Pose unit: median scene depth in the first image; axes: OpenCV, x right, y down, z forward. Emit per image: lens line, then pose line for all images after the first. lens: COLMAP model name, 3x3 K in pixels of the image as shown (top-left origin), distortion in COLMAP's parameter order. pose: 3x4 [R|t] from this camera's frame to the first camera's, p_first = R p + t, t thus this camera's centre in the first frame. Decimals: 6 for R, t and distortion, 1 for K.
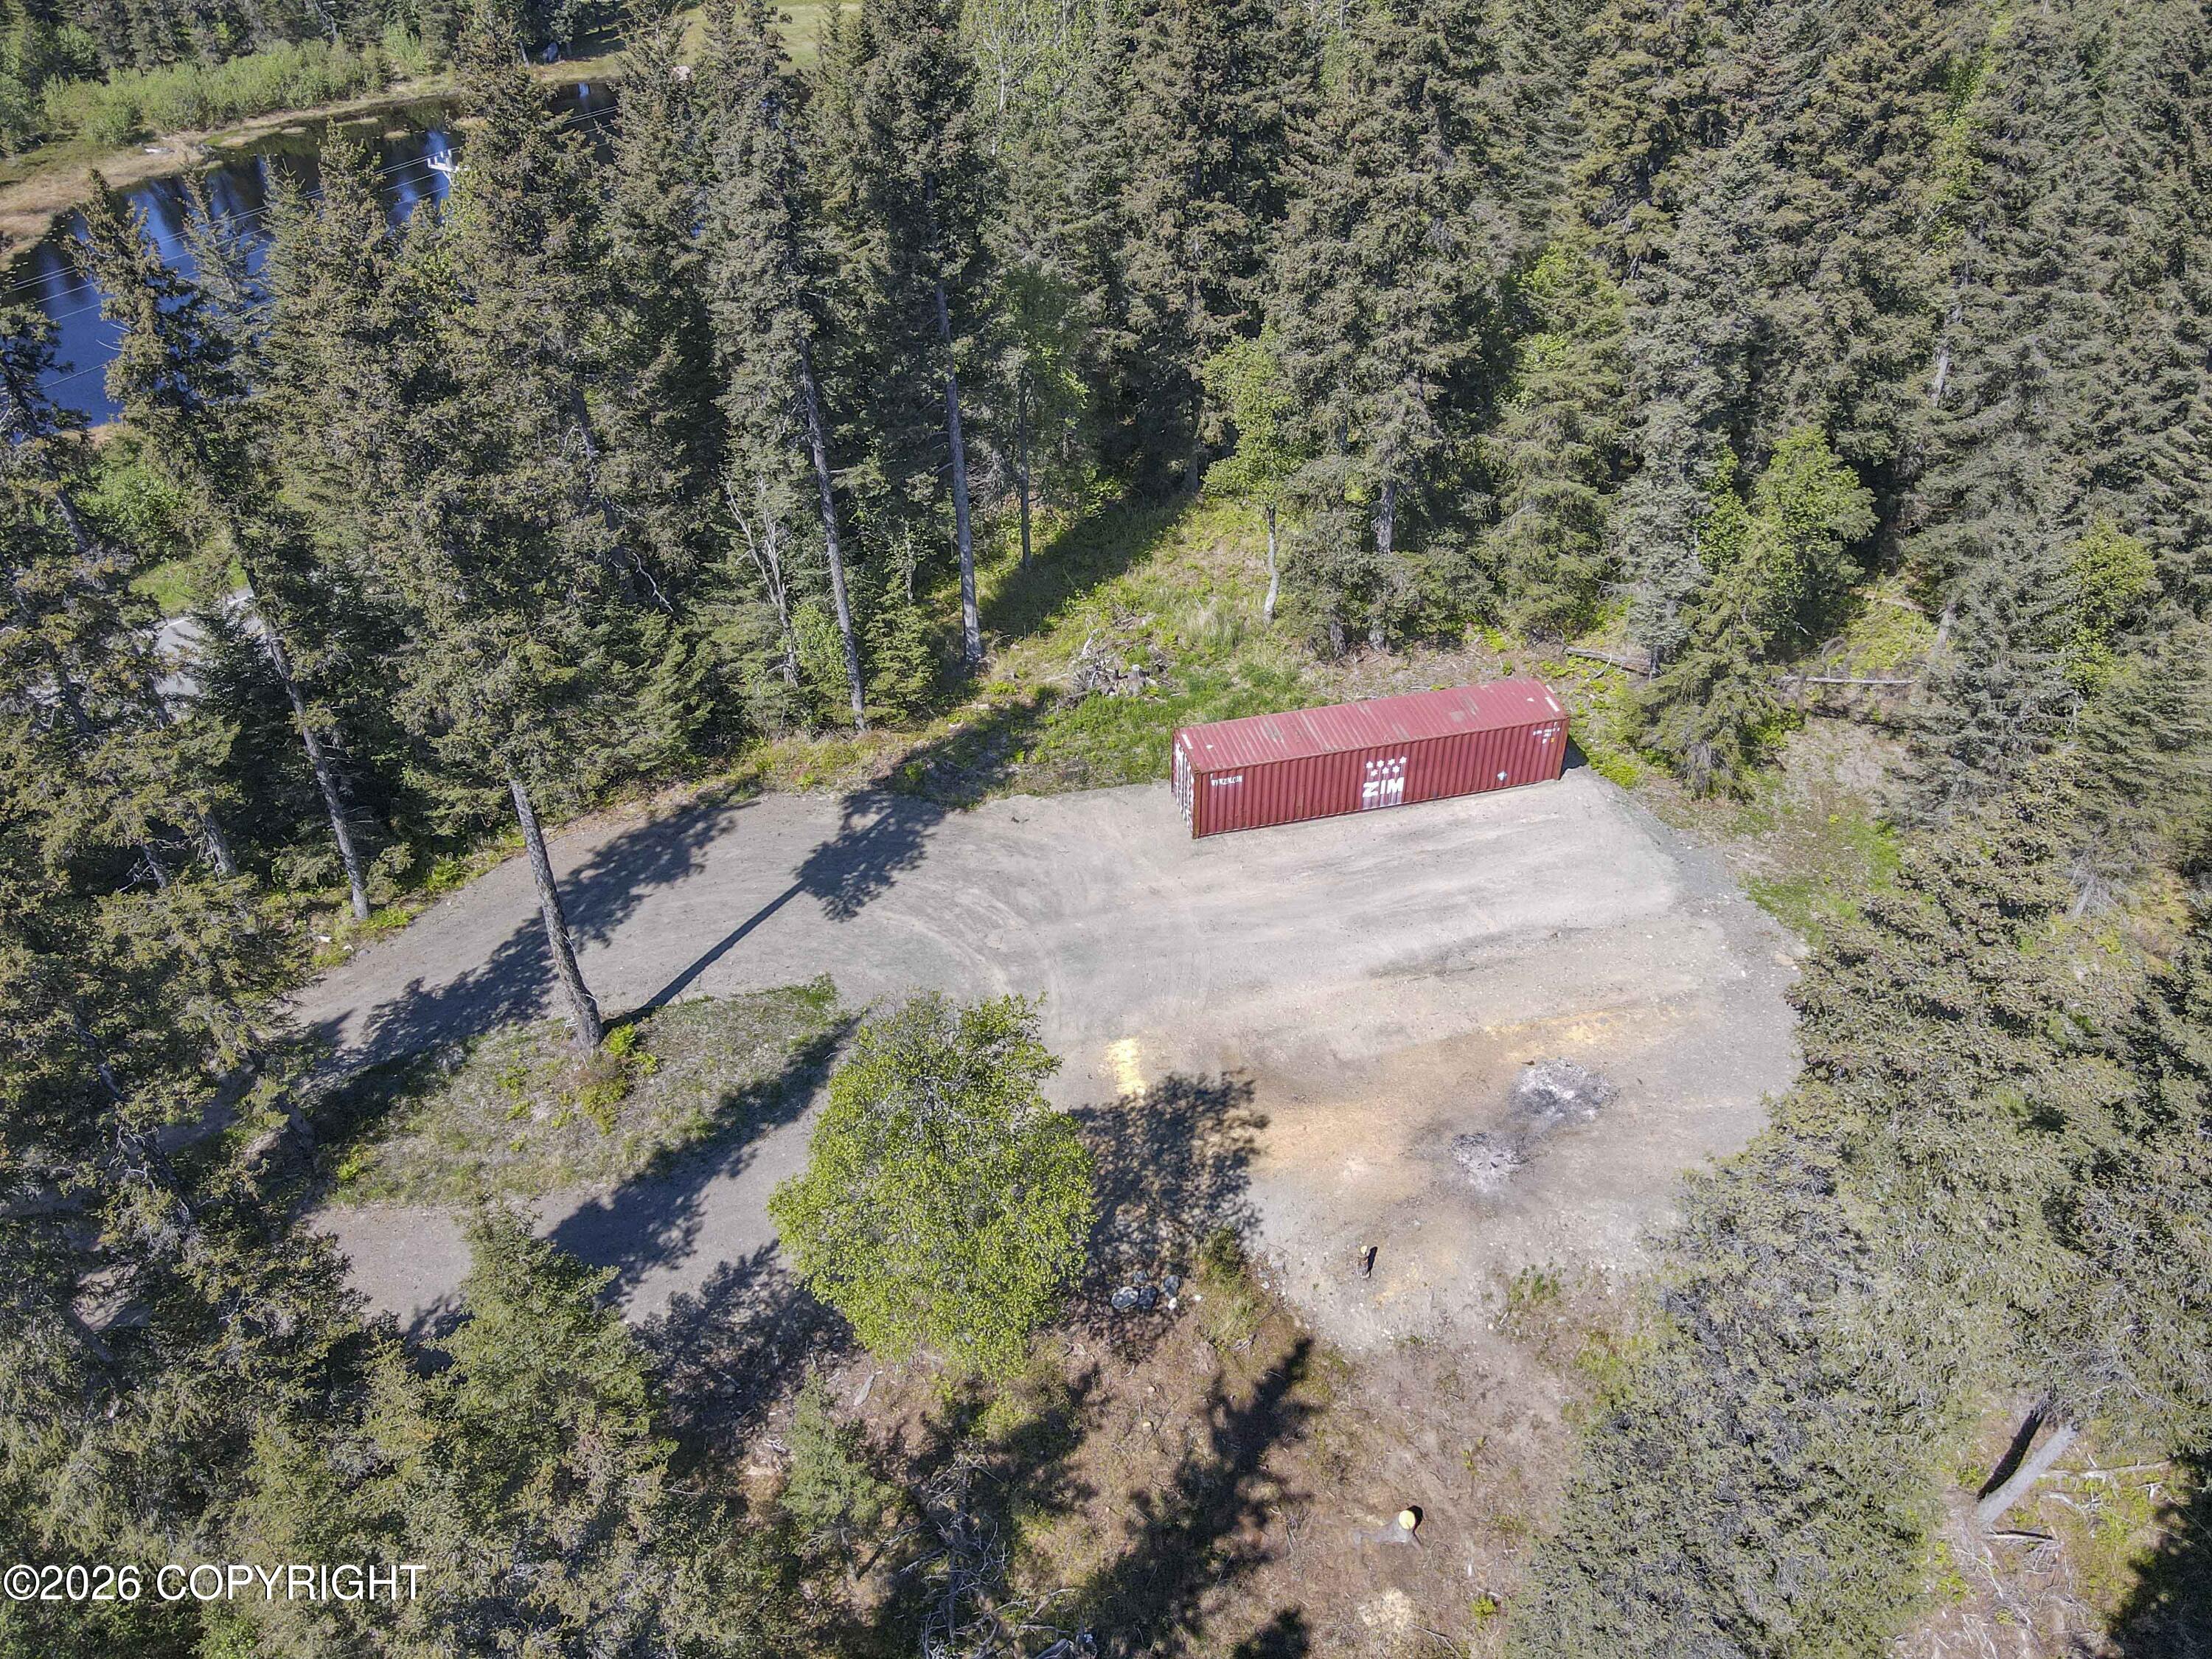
lens RADIAL K [[1632.3, 0, 1106.0], [0, 1632.3, 829.5], [0, 0, 1]] dist [0.011973, 0.005780]
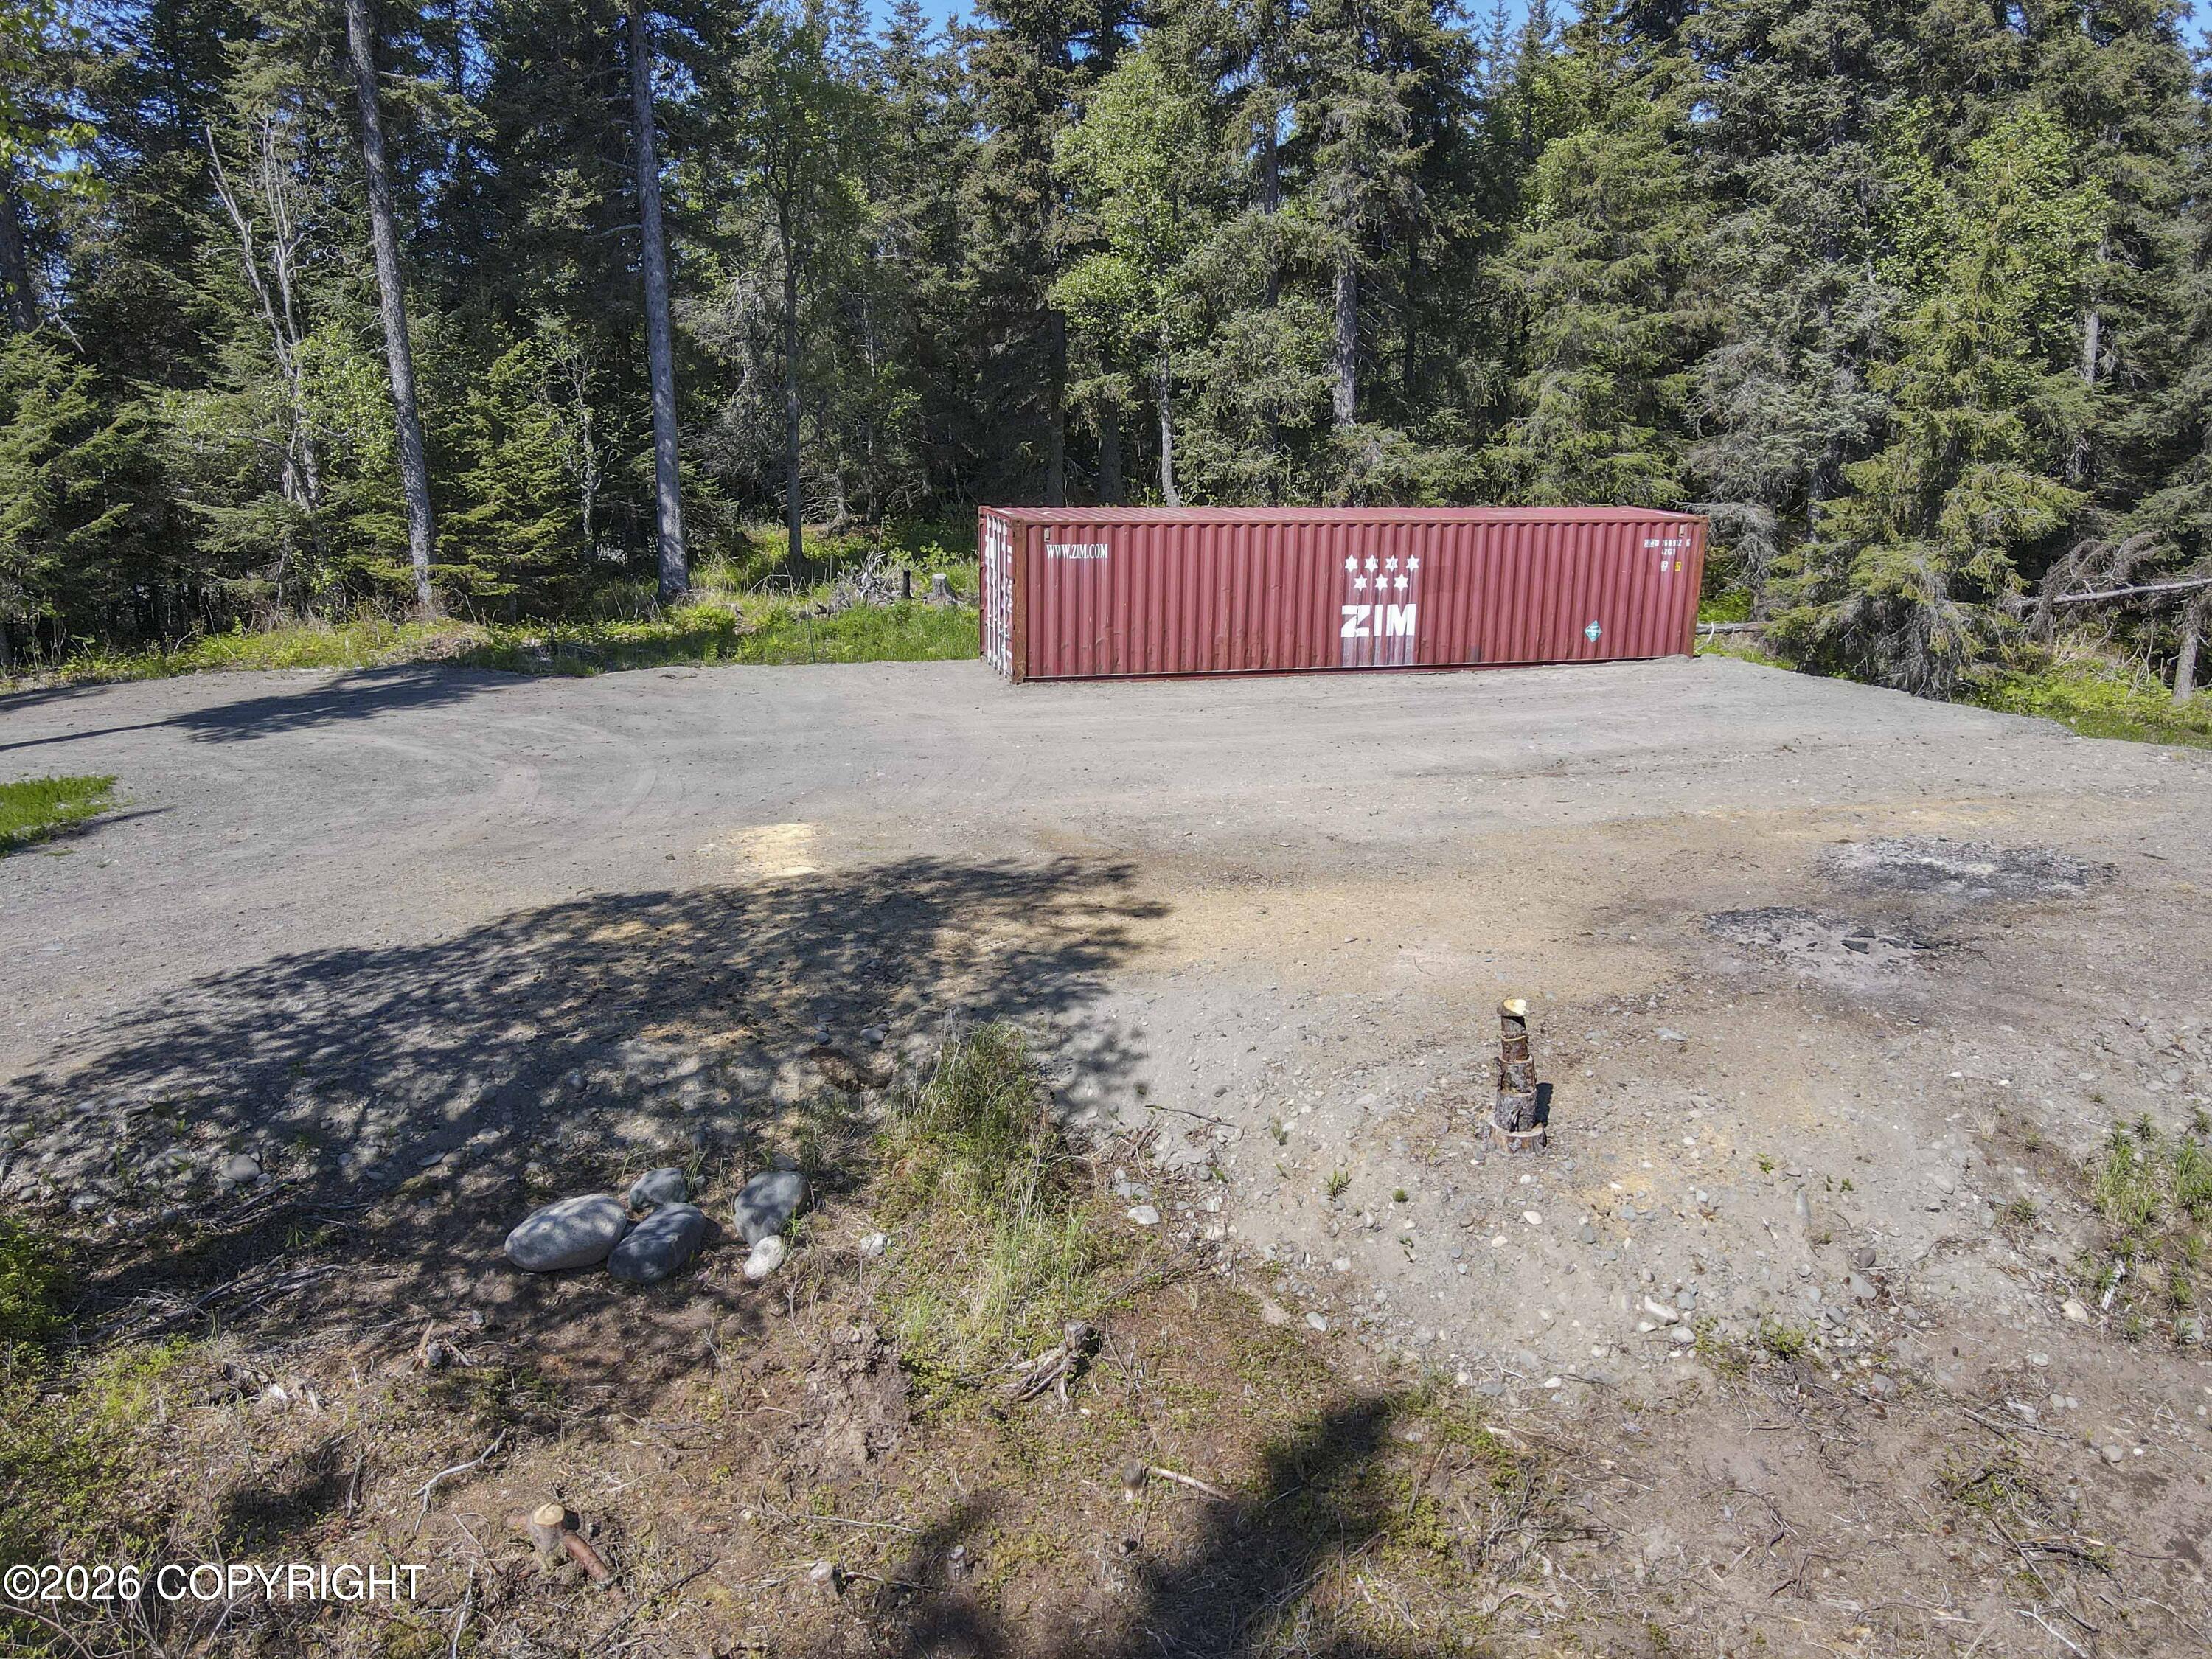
lens RADIAL K [[1632.3, 0, 1106.0], [0, 1632.3, 829.5], [0, 0, 1]] dist [0.011973, 0.005780]
pose [[0.998837, 0.011636, 0.046794, 0.067160], [0.007072, 0.924608, -0.380855, 0.273669], [-0.047698, 0.380743, 0.923450, 0.628599]]
